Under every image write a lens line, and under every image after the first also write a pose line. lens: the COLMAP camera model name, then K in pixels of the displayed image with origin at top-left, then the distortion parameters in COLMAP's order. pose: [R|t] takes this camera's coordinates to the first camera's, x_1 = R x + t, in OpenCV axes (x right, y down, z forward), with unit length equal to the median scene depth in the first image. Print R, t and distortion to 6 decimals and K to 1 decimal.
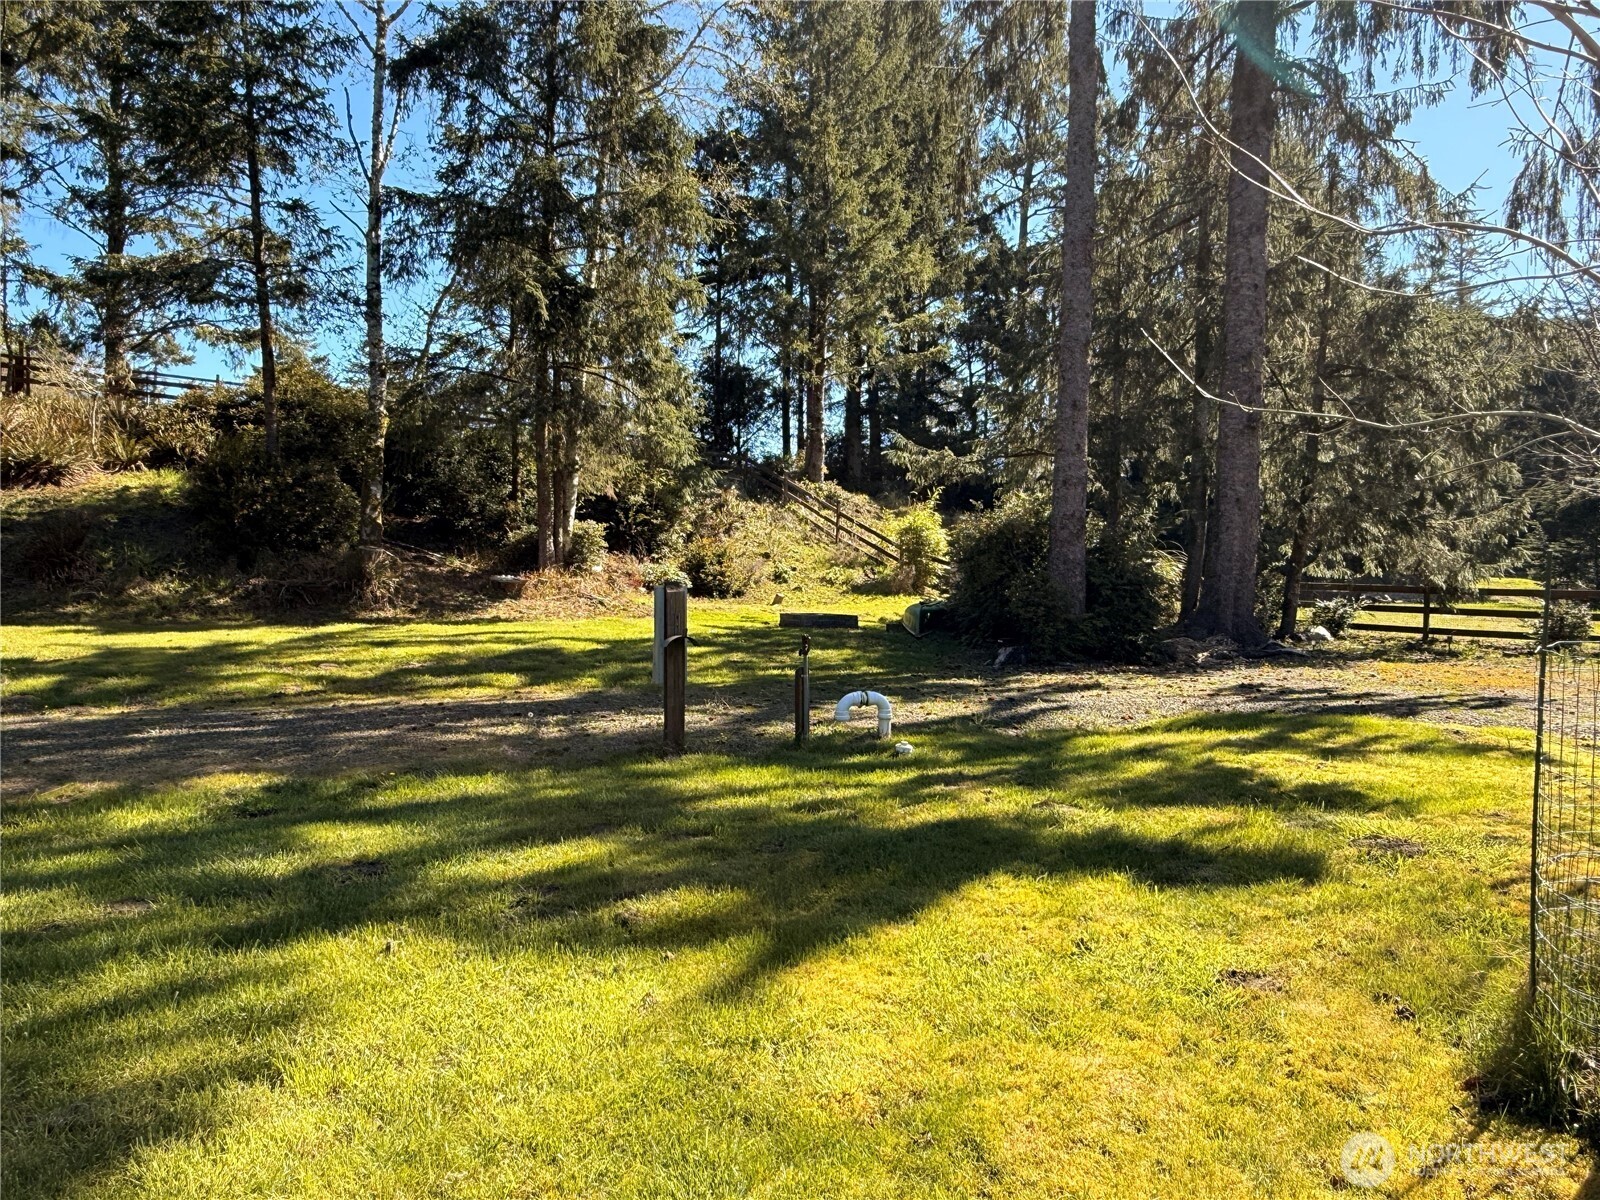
lens RADIAL K [[1053.6, 0, 791.7], [0, 1053.6, 604.6], [0, 0, 1]] dist [-0.002609, 0.001254]
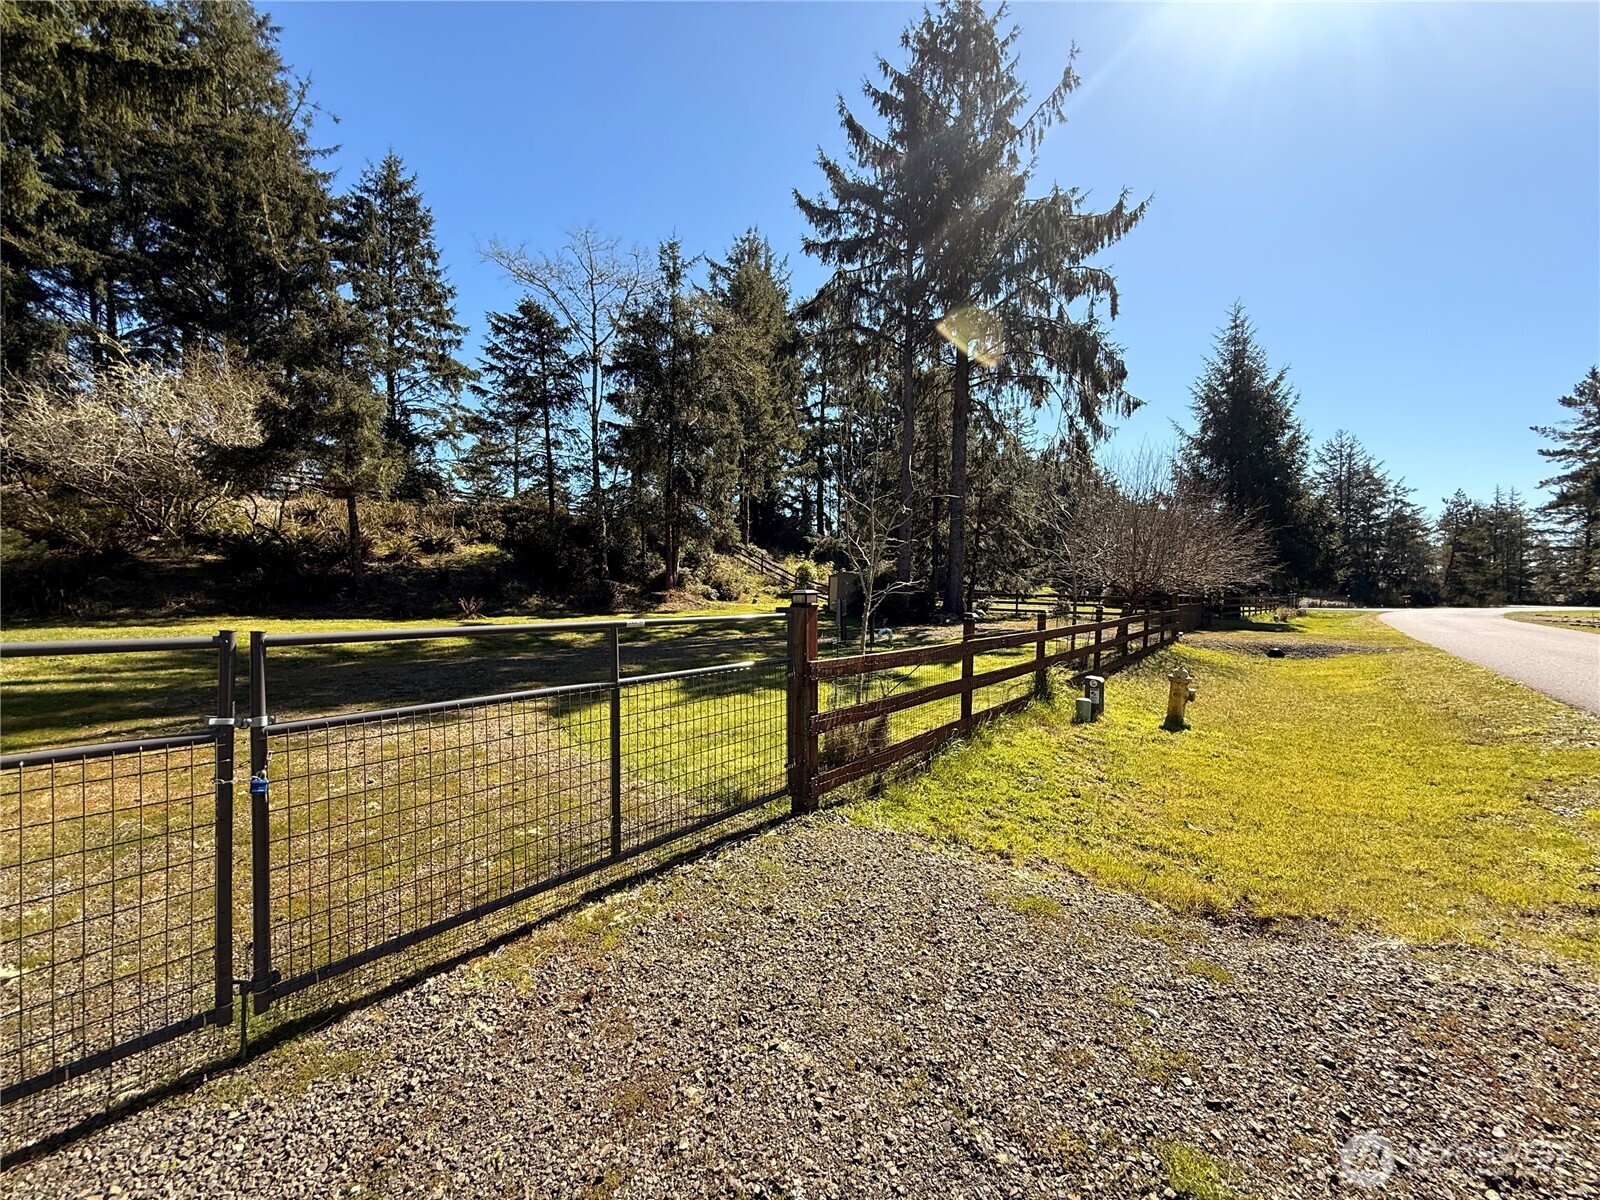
lens RADIAL K [[637.7, 0, 796.6], [0, 637.7, 599.5], [0, 0, 1]] dist [0.000923, -0.000234]
pose [[0.972490, -0.011127, 0.232678, -0.317760], [0.011756, 0.999930, -0.001318, -0.007468], [-0.232647, 0.004017, 0.972553, -0.442967]]
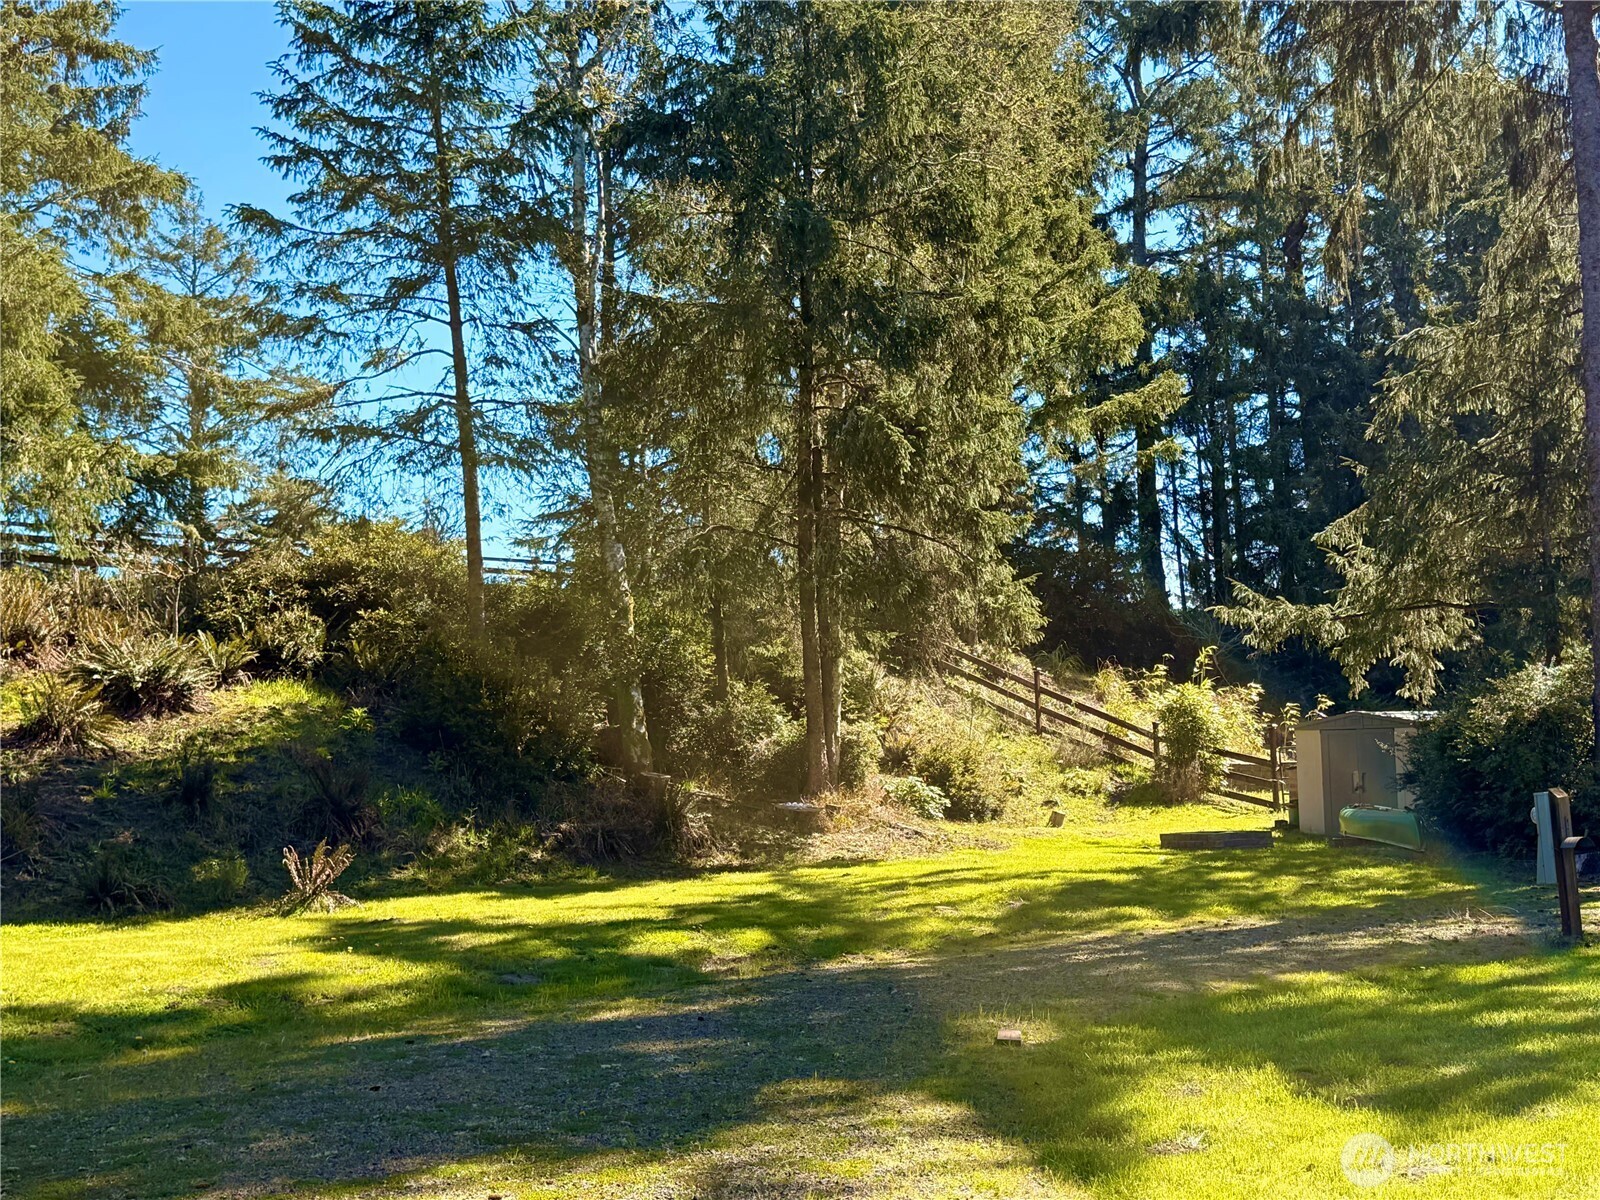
lens RADIAL K [[1956.4, 0, 804.1], [0, 1956.4, 607.6], [0, 0, 1]] dist [0.230297, -0.498995]
pose [[0.988462, -0.041054, 0.145796, -0.483861], [0.057756, 0.992002, -0.112234, -0.009068], [-0.140023, 0.119359, 0.982928, -0.385784]]
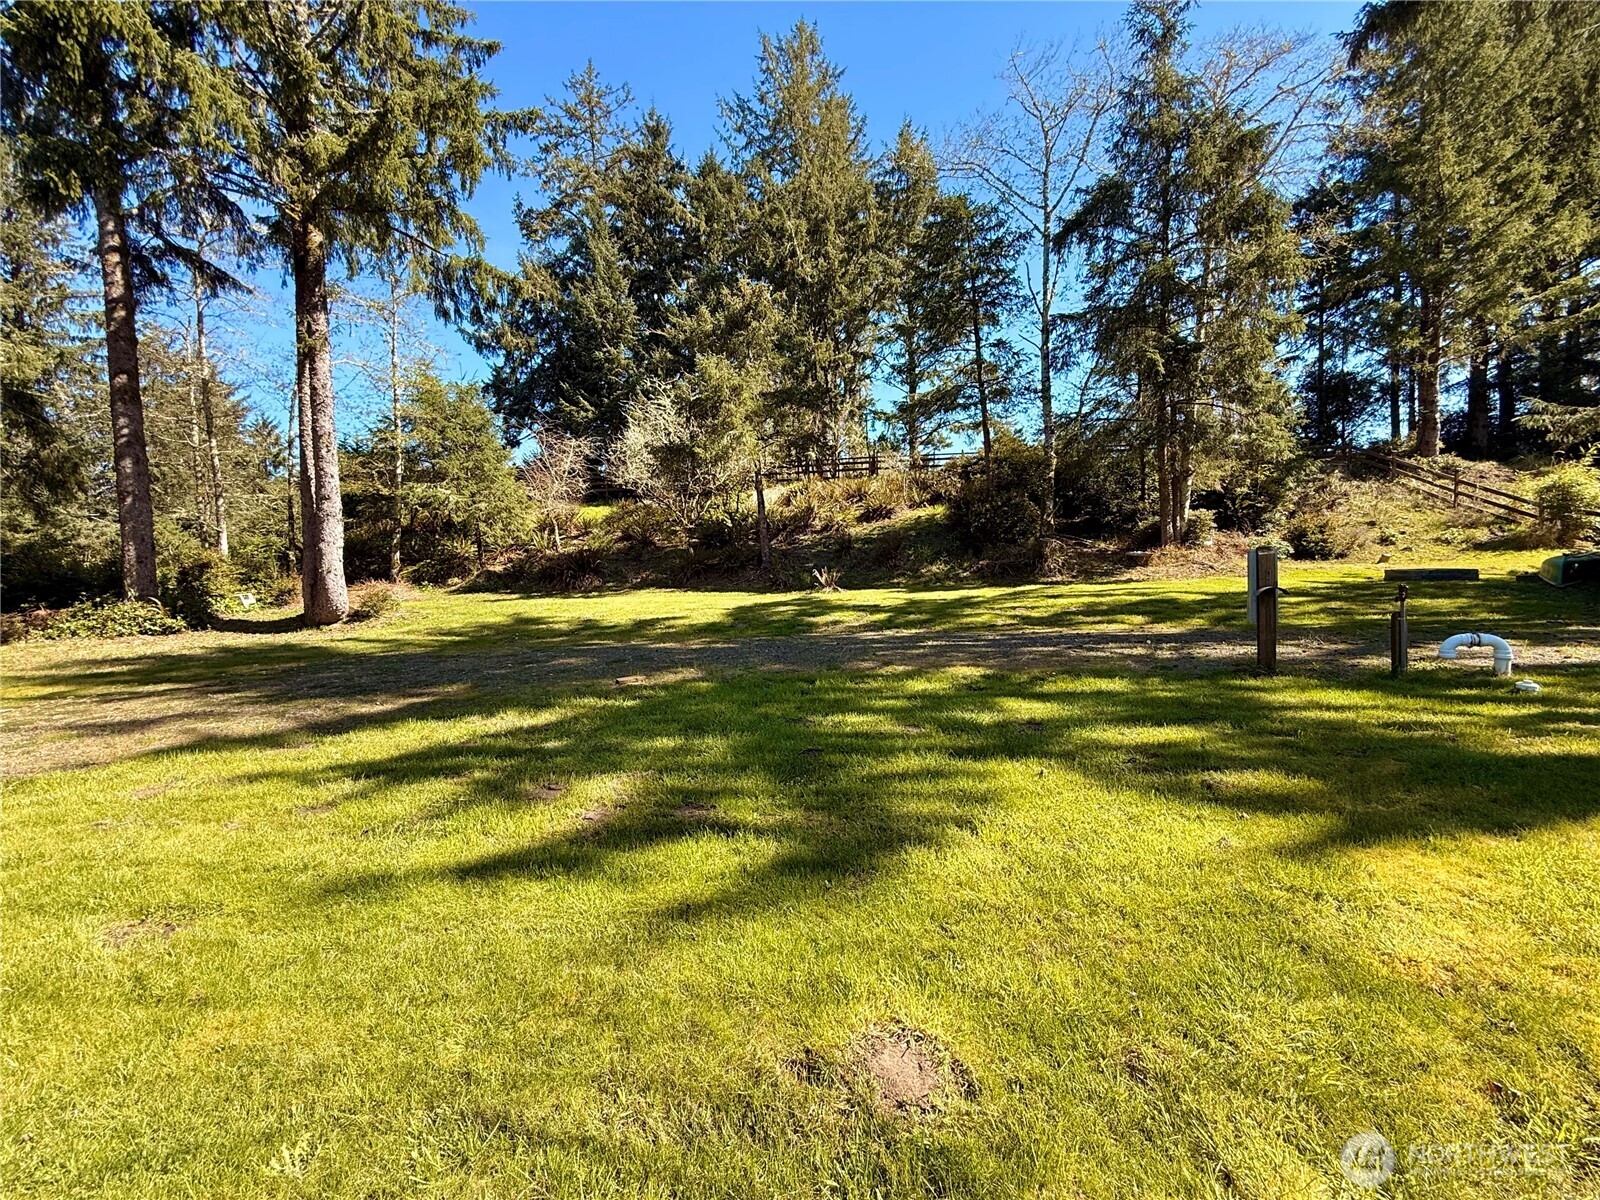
lens RADIAL K [[637.7, 0, 796.6], [0, 637.7, 599.5], [0, 0, 1]] dist [0.000923, -0.000234]
pose [[0.722812, -0.004674, -0.691029, 0.007199], [0.031078, 0.999185, 0.025750, 0.002572], [0.690346, -0.040088, 0.722368, 0.002213]]
